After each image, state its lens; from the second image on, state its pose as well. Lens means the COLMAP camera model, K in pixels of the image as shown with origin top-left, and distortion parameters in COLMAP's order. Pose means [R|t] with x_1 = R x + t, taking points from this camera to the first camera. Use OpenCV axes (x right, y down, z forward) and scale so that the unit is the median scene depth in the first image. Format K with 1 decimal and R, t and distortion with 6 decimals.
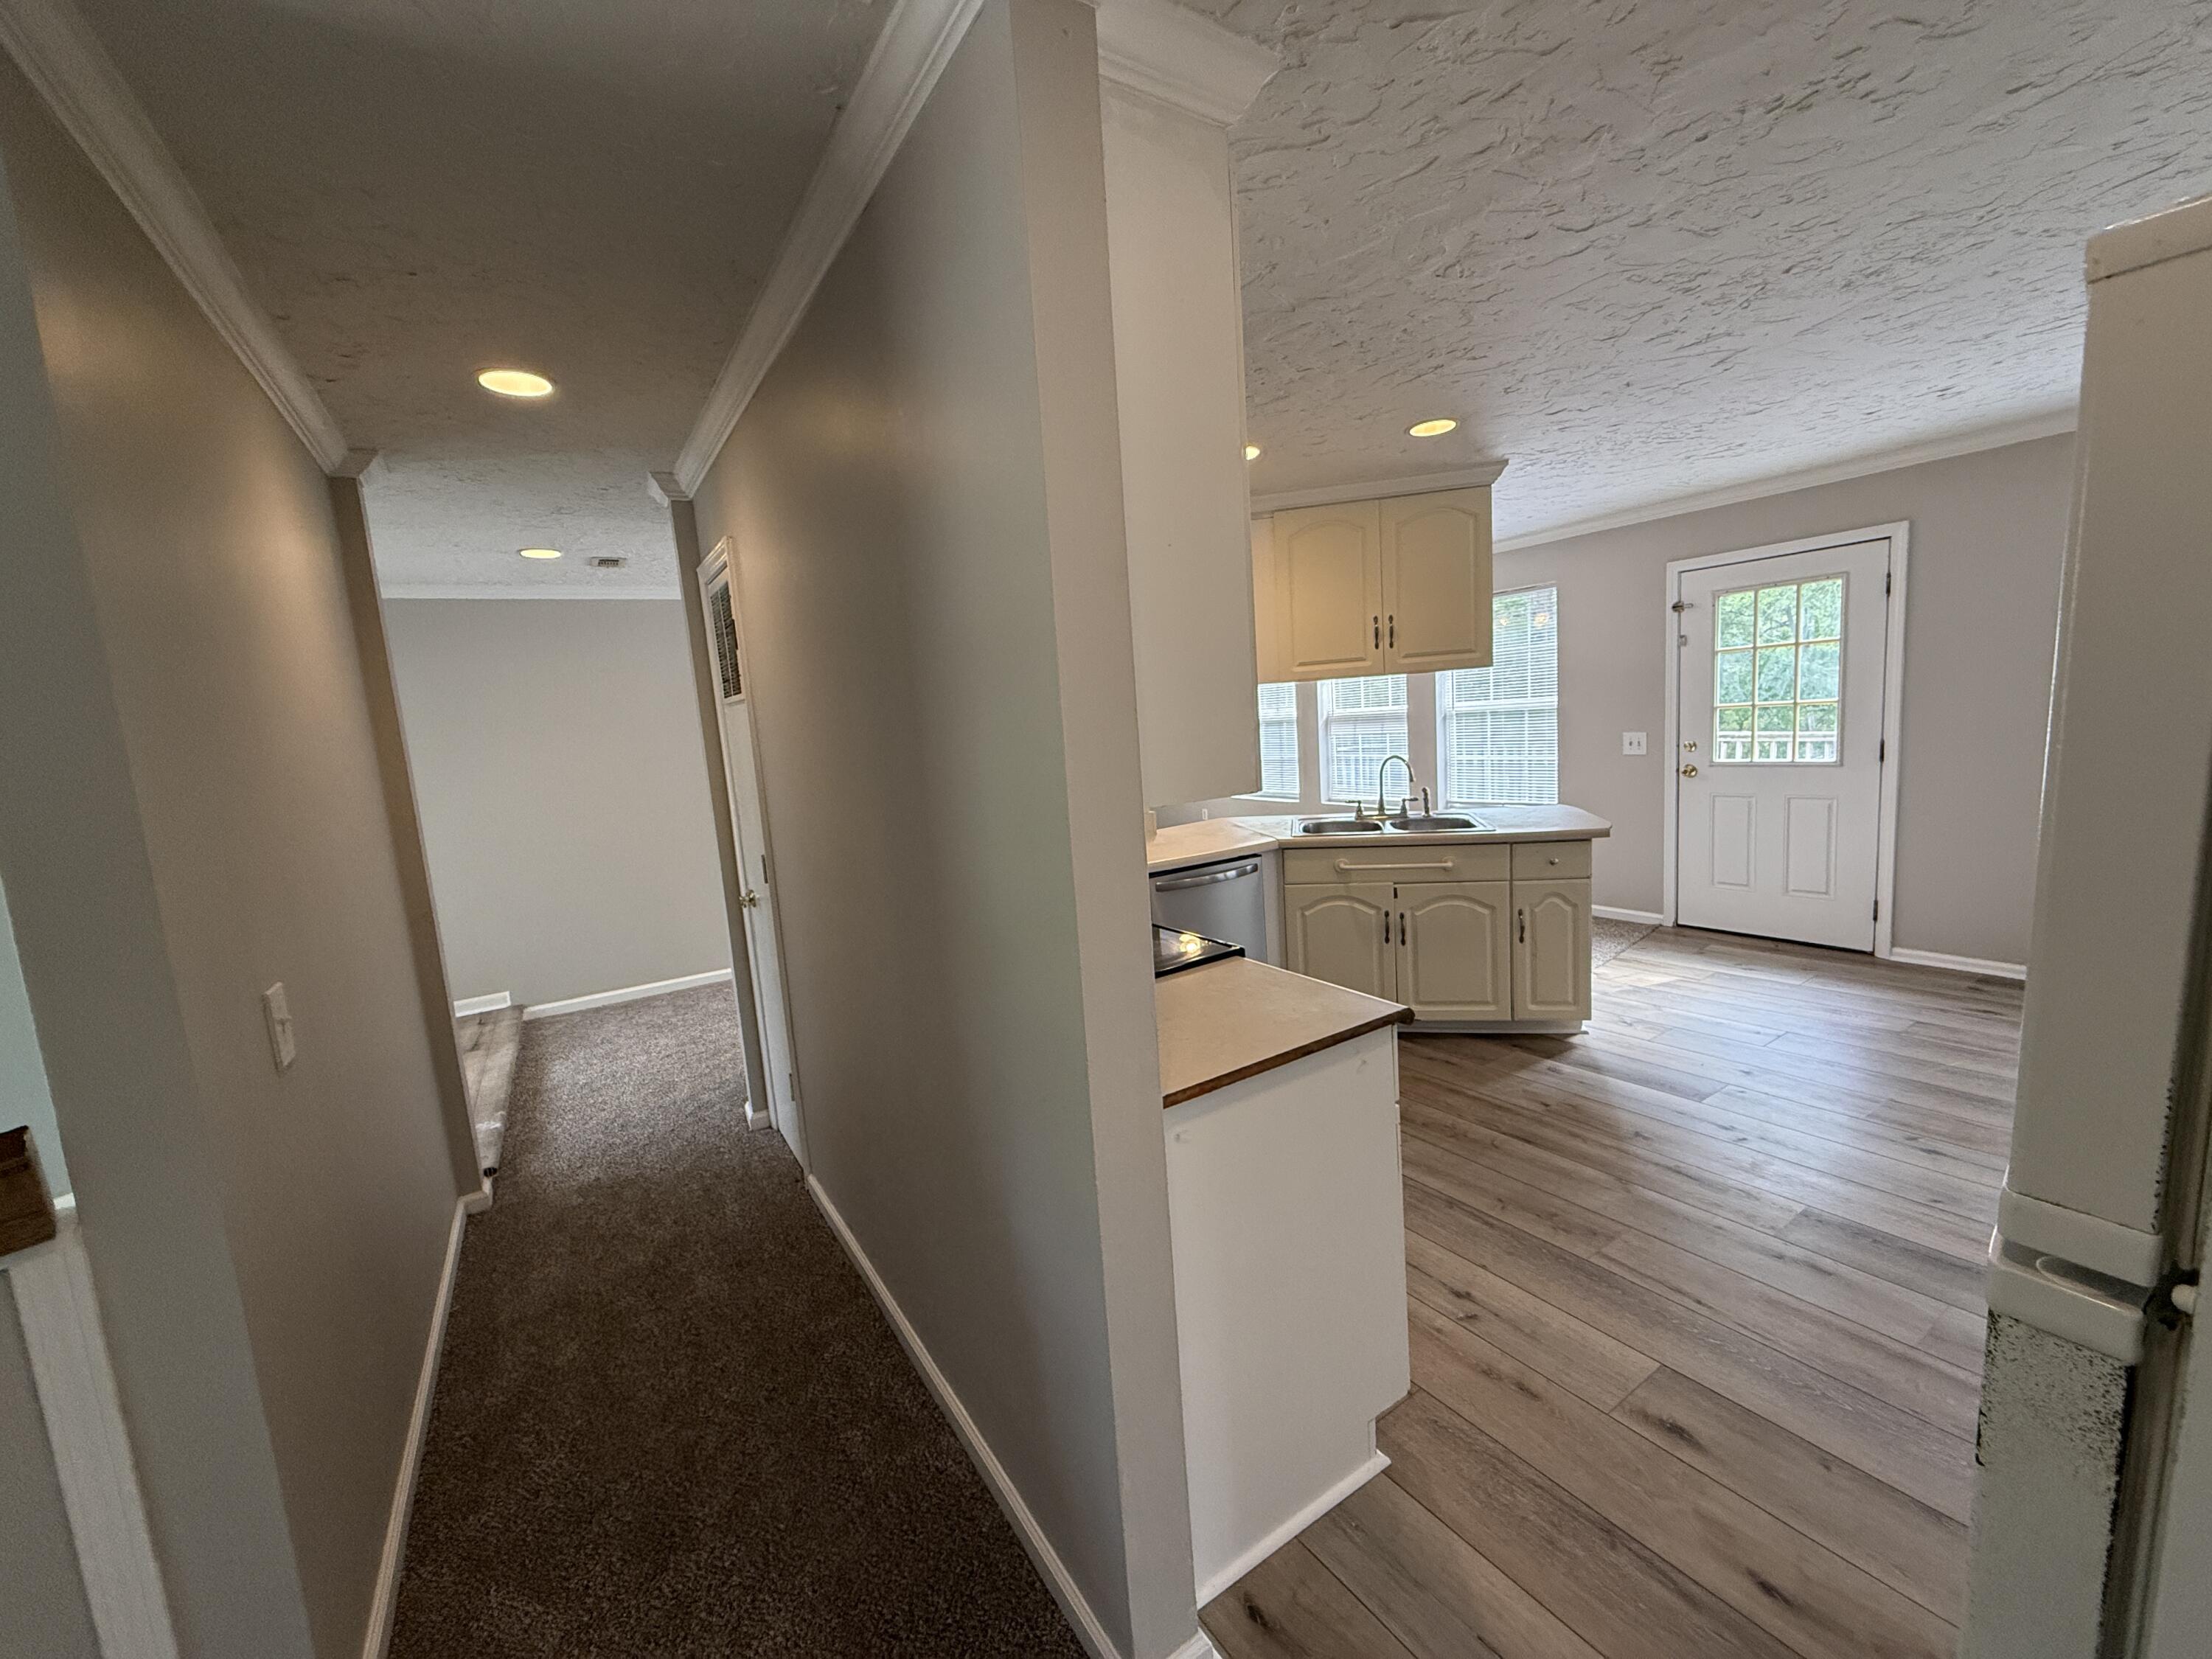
lens RADIAL K [[877.8, 0, 1095.8], [0, 877.8, 828.4], [0, 0, 1]] dist [-0.001152, -0.000181]
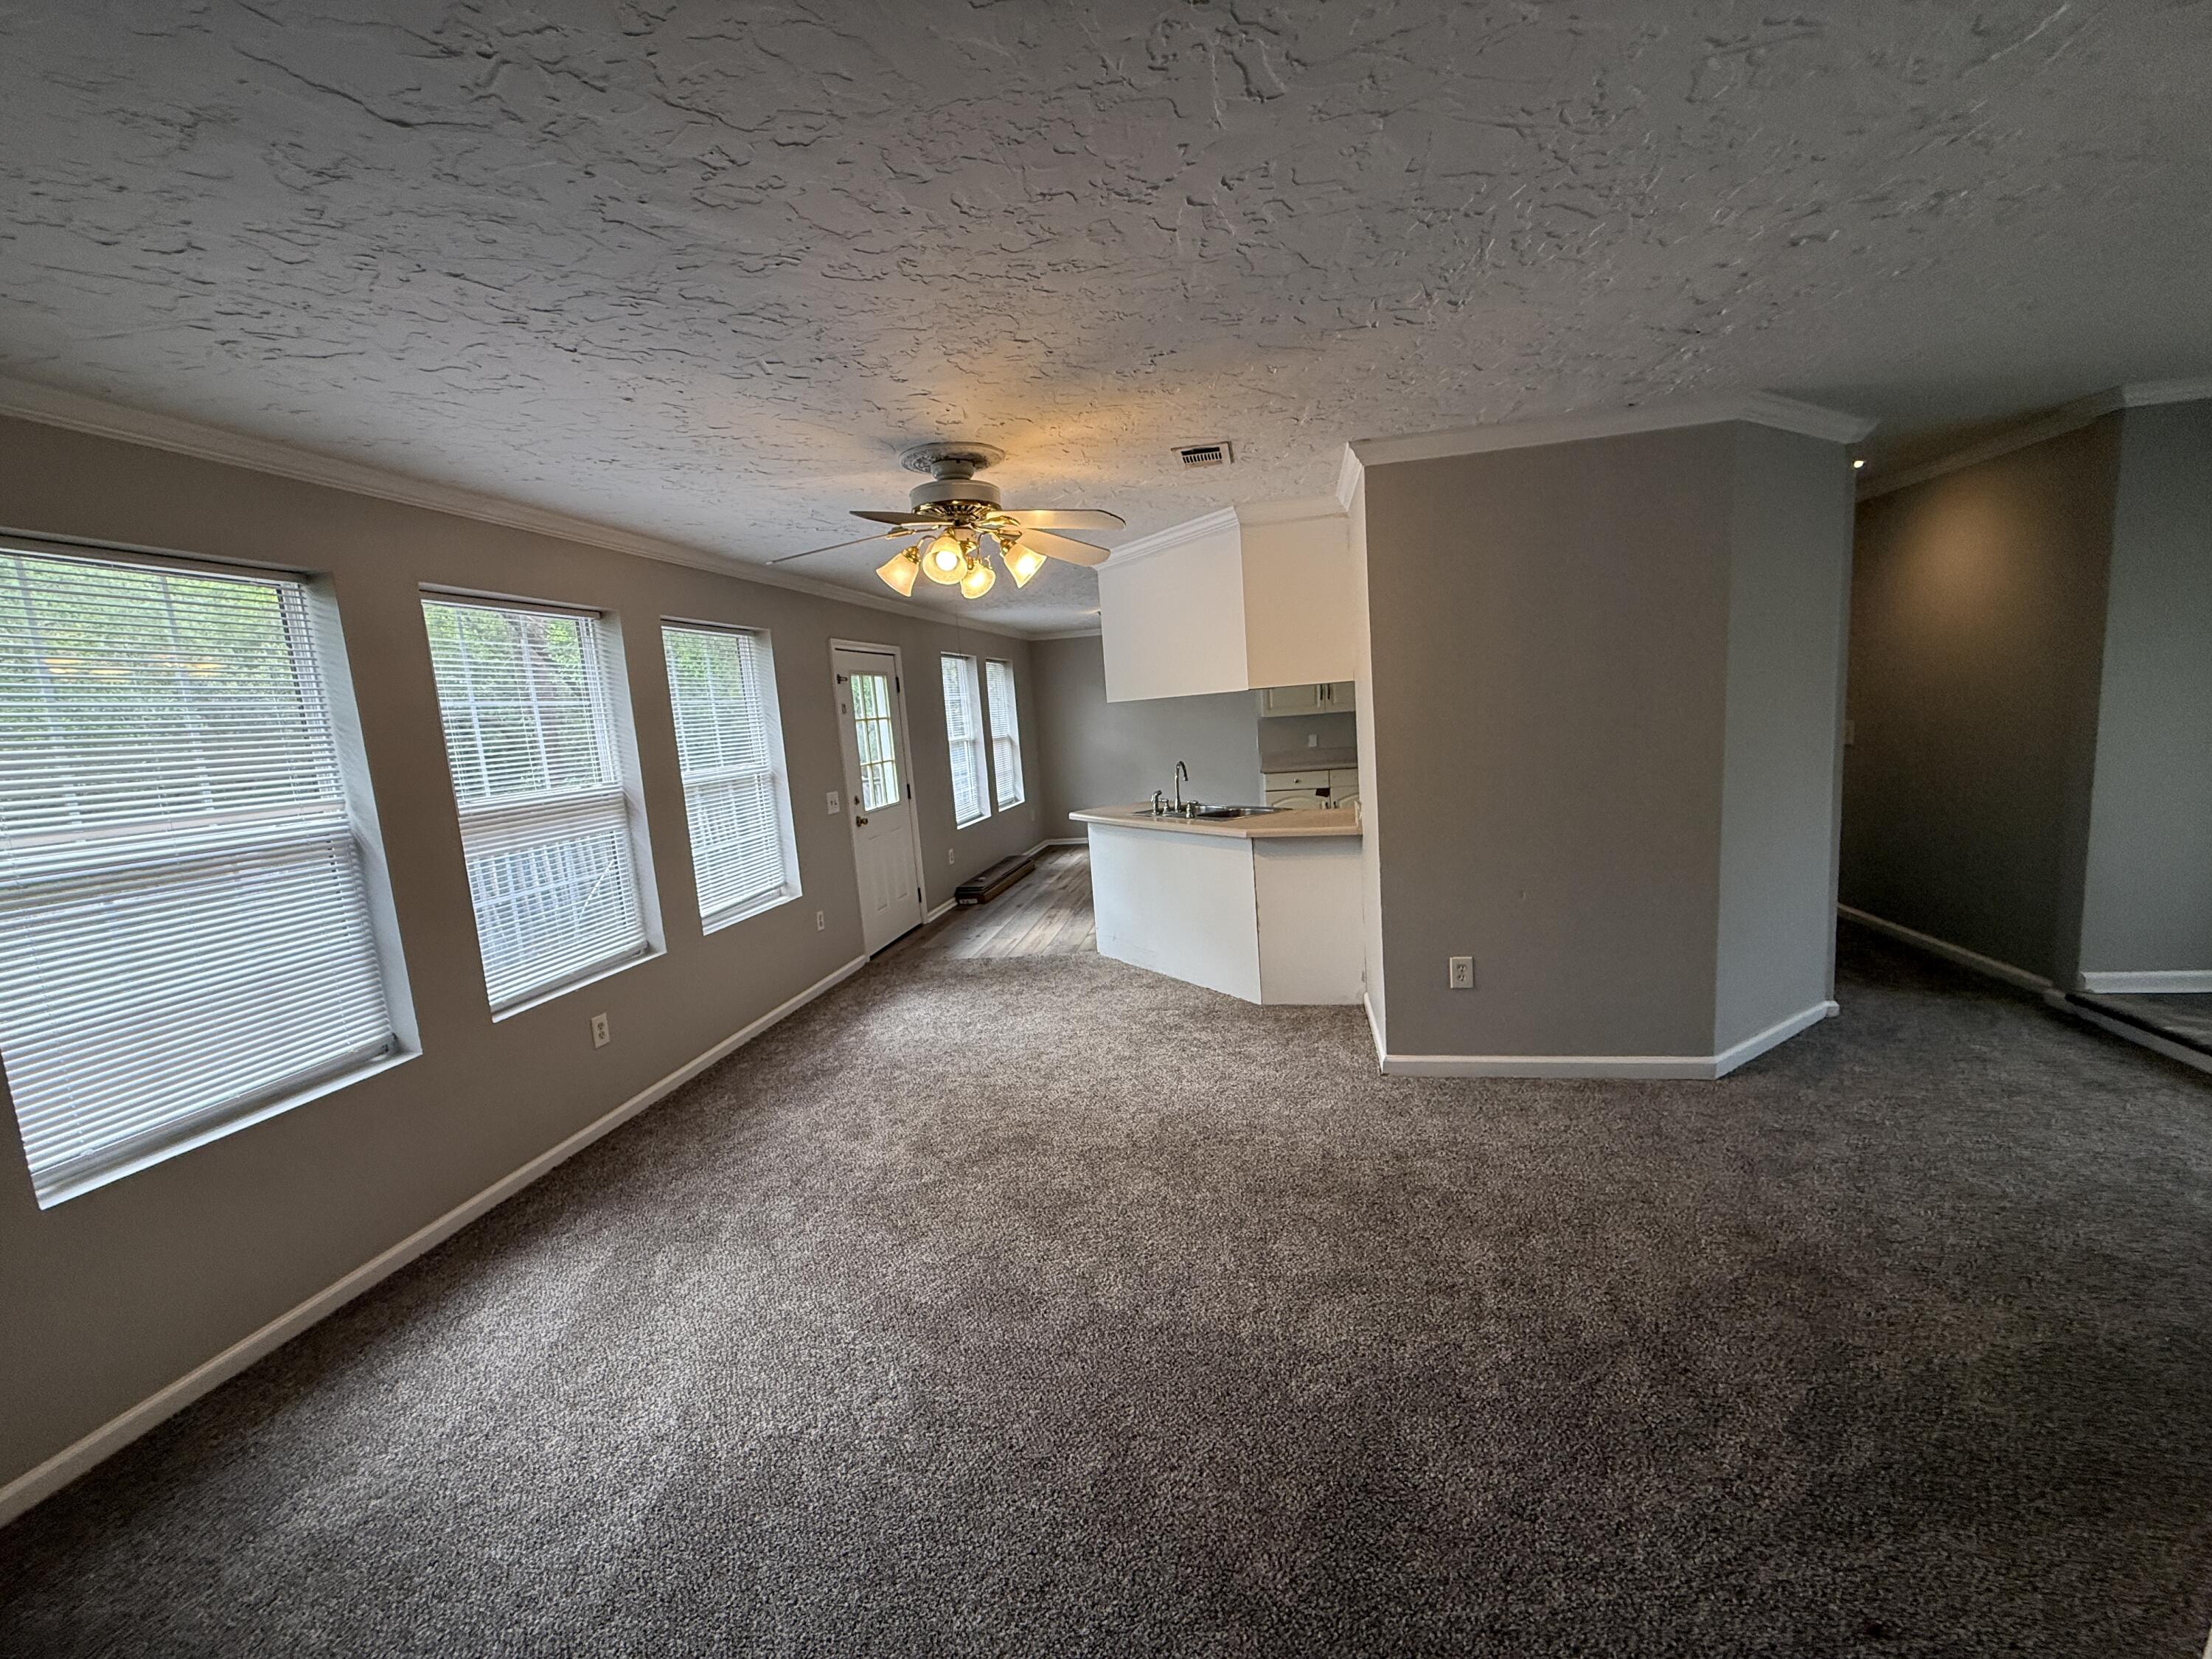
lens RADIAL K [[880.2, 0, 1101.1], [0, 880.2, 830.0], [0, 0, 1]] dist [0.000248, -0.000230]
pose [[-0.719279, 0.033128, 0.693931, -0.497634], [0.213758, 0.960958, 0.175690, -0.266720], [-0.661018, 0.274704, -0.698279, 2.247747]]
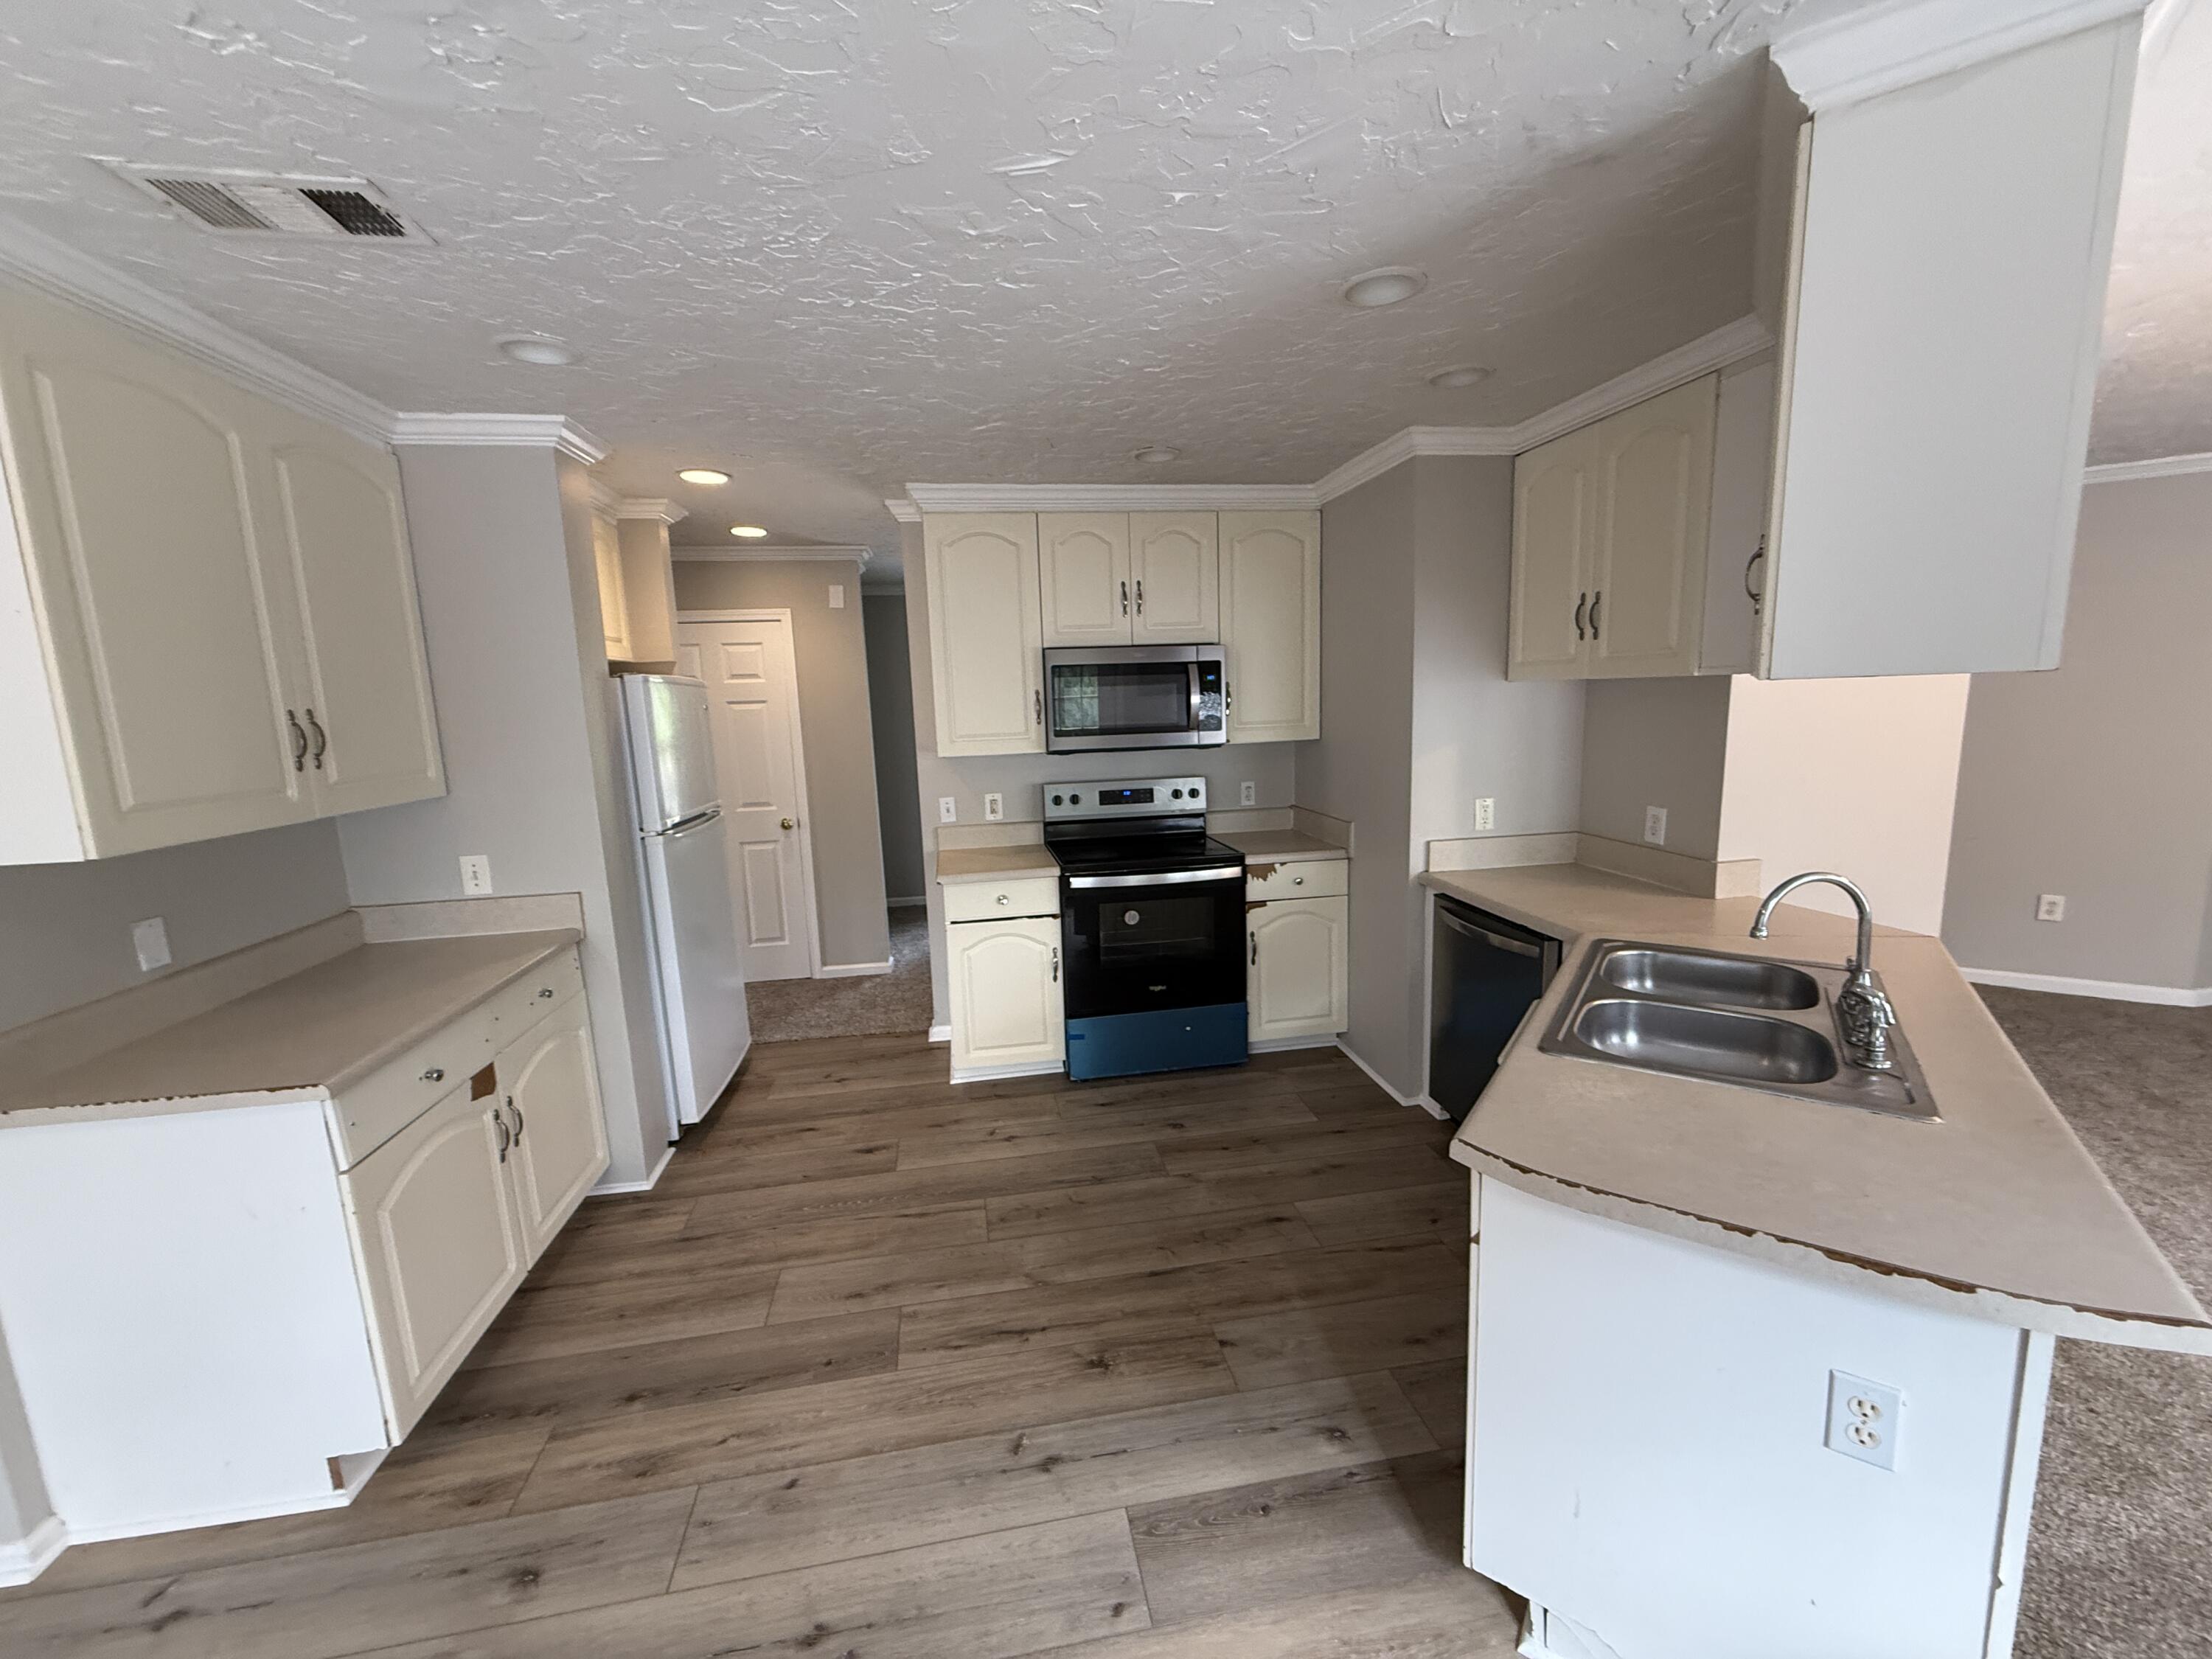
lens RADIAL K [[877.8, 0, 1095.8], [0, 877.8, 828.4], [0, 0, 1]] dist [-0.001152, -0.000181]
pose [[-0.383233, 0.224178, -0.896034, 0.942874], [-0.053899, 0.963018, 0.263990, -0.219206], [0.922078, 0.149465, -0.356977, 0.953248]]
